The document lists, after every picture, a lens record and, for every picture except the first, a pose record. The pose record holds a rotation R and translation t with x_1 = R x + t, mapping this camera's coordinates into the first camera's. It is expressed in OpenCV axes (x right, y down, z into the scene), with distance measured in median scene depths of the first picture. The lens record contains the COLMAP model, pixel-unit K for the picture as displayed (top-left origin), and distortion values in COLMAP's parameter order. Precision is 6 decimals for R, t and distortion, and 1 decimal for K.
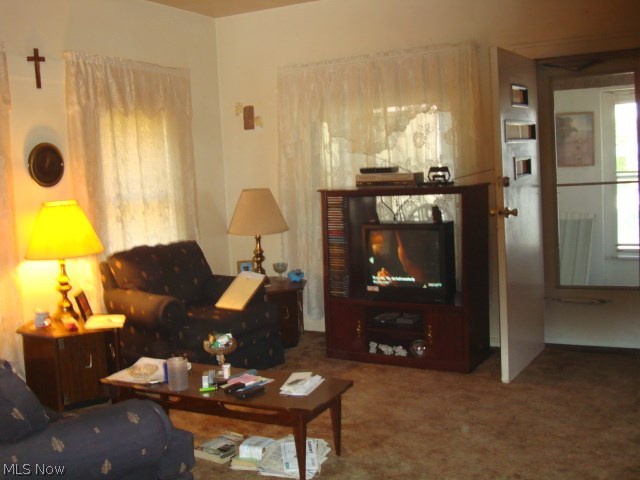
lens RADIAL K [[696.5, 0, 320.0], [0, 696.5, 240.0], [0, 0, 1]] dist [0.001086, 0.001114]
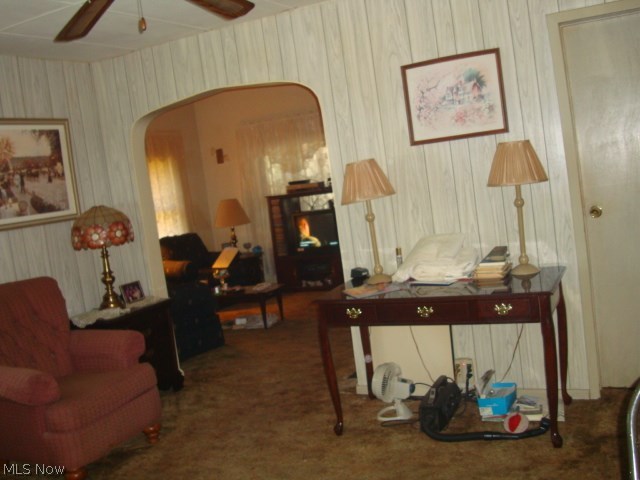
lens RADIAL K [[696.5, 0, 320.0], [0, 696.5, 240.0], [0, 0, 1]] dist [0.001086, 0.001114]
pose [[0.994938, -0.085787, 0.052342, 0.032044], [0.086252, 0.996251, -0.006687, 0.057824], [-0.051572, 0.011168, 0.998607, -0.715430]]
